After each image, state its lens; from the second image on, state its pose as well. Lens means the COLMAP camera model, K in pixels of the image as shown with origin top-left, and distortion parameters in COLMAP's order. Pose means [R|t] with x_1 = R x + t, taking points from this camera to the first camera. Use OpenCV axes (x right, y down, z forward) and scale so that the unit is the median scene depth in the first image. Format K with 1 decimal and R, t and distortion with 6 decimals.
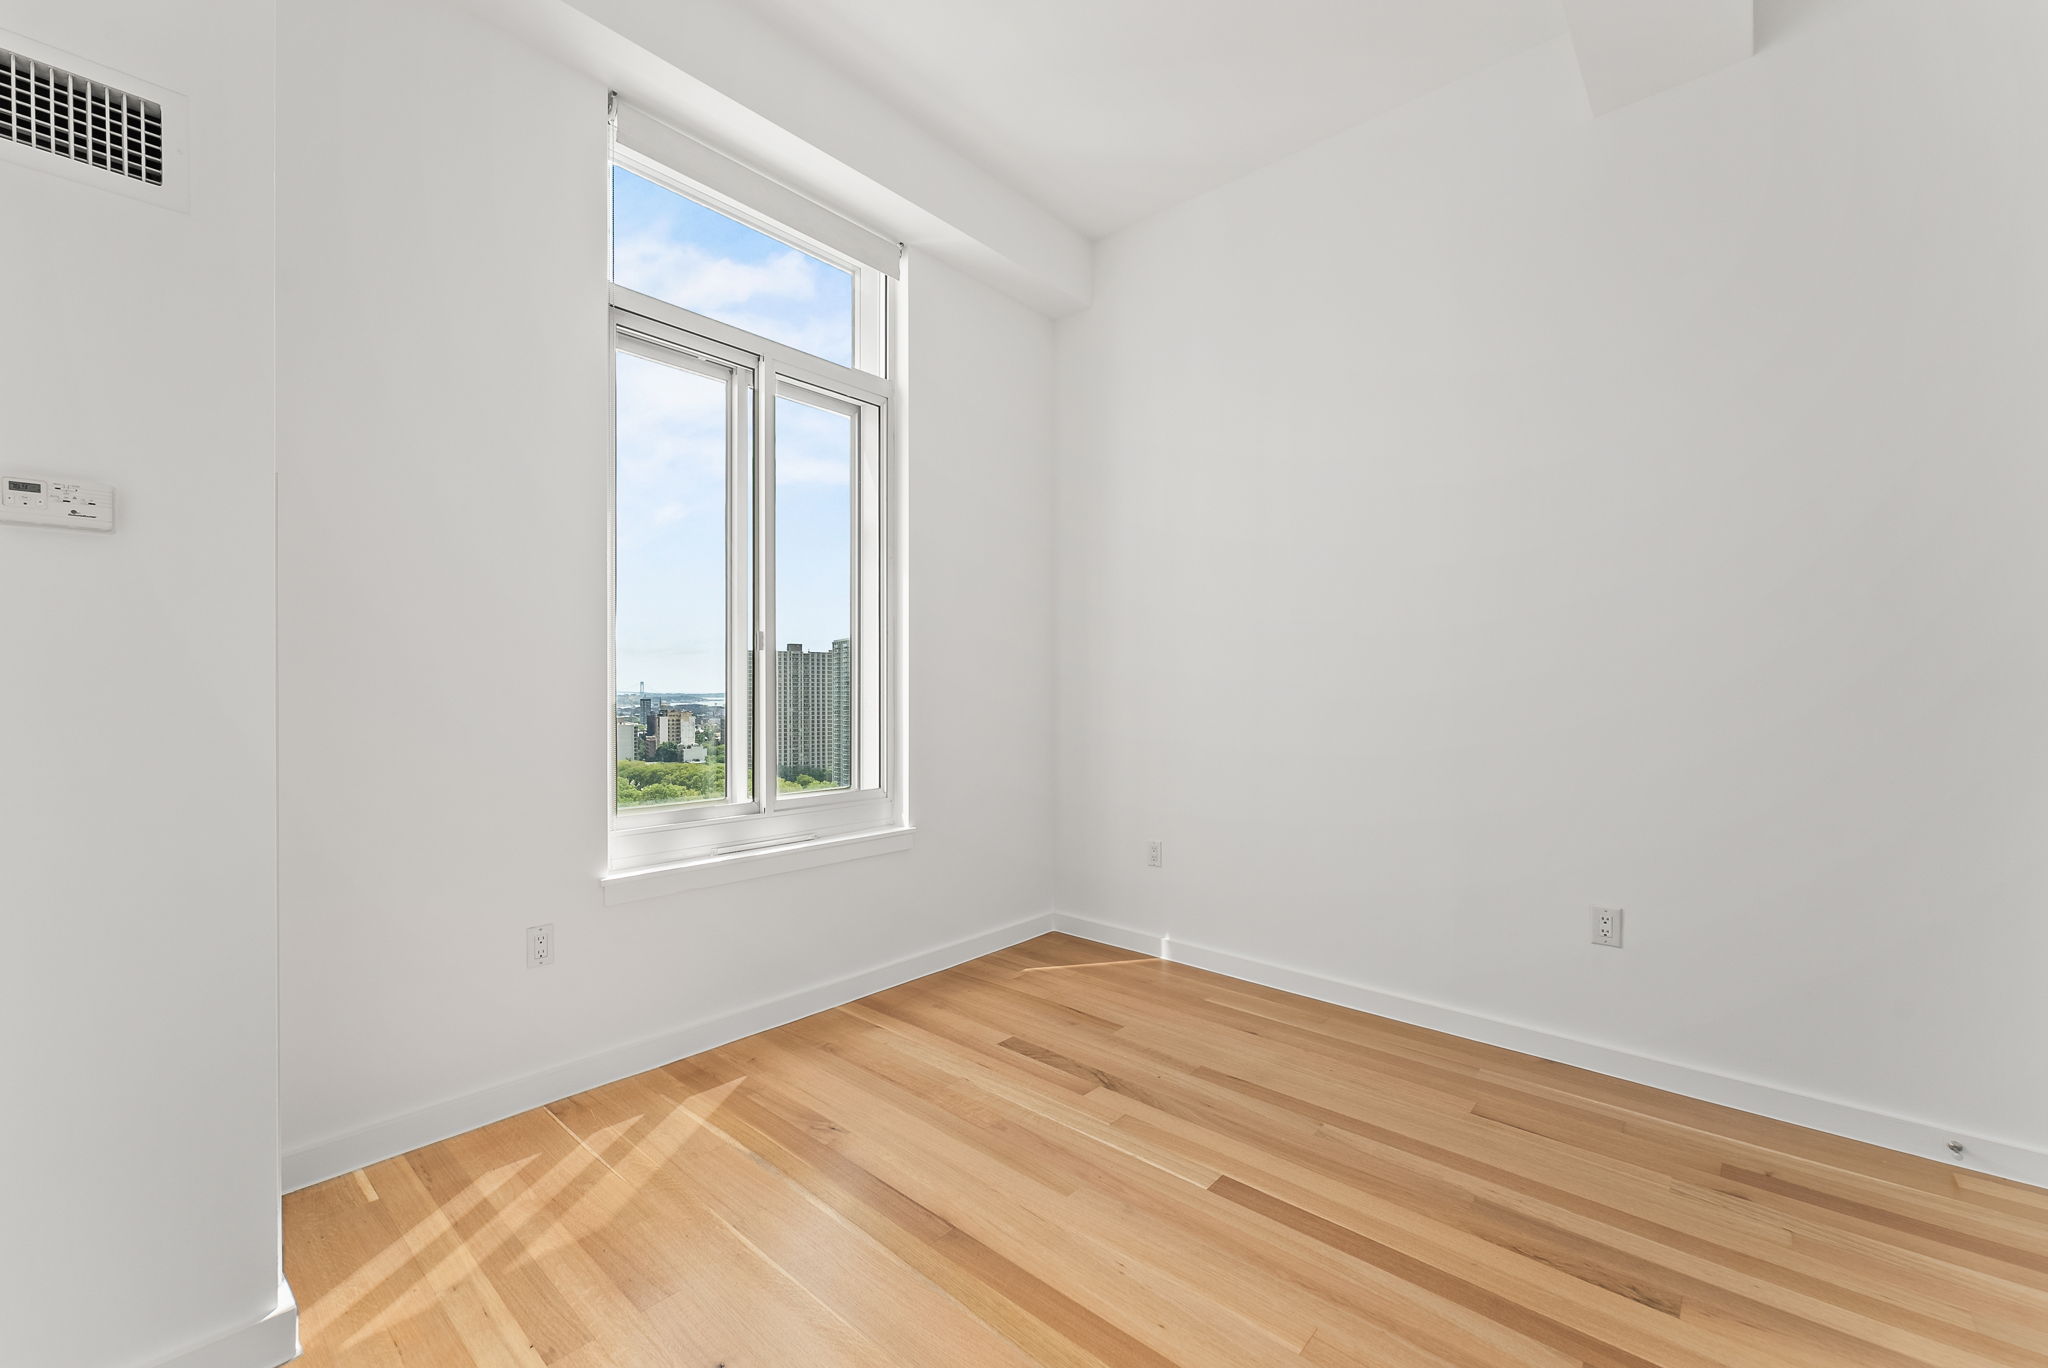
lens RADIAL K [[828.9, 0, 1023.8], [0, 828.9, 687.8], [0, 0, 1]] dist [-0.002661, -0.000157]
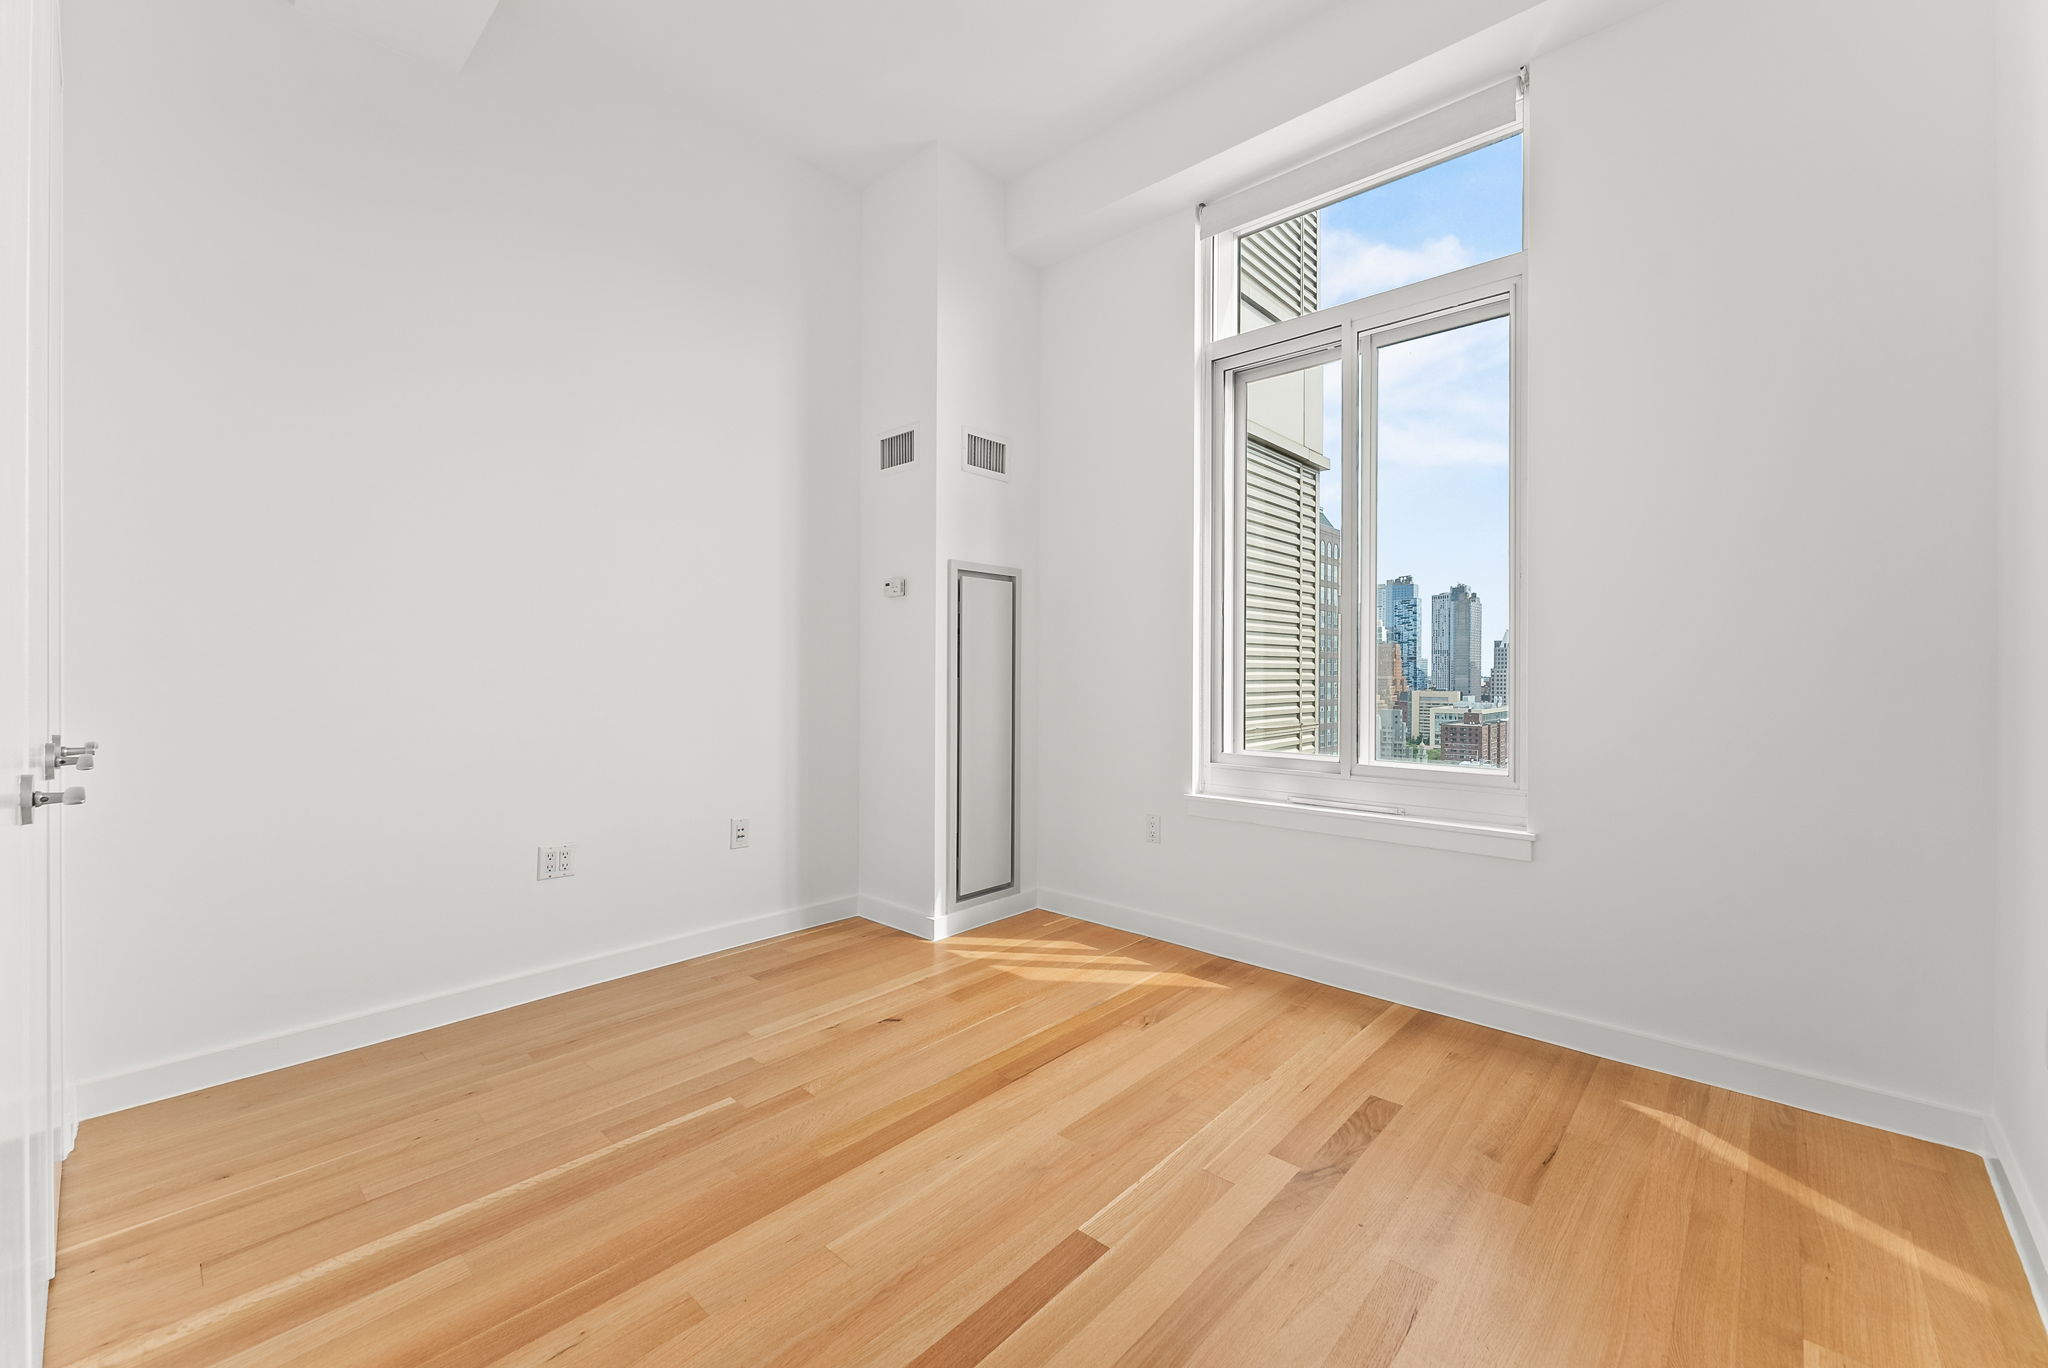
lens RADIAL K [[828.9, 0, 1024.9], [0, 828.9, 676.5], [0, 0, 1]] dist [-0.002661, -0.000157]
pose [[-0.018280, 0.006002, -0.999815, 0.817089], [-0.001120, 0.999981, 0.006024, 0.032570], [0.999832, 0.001230, -0.018273, 0.745344]]
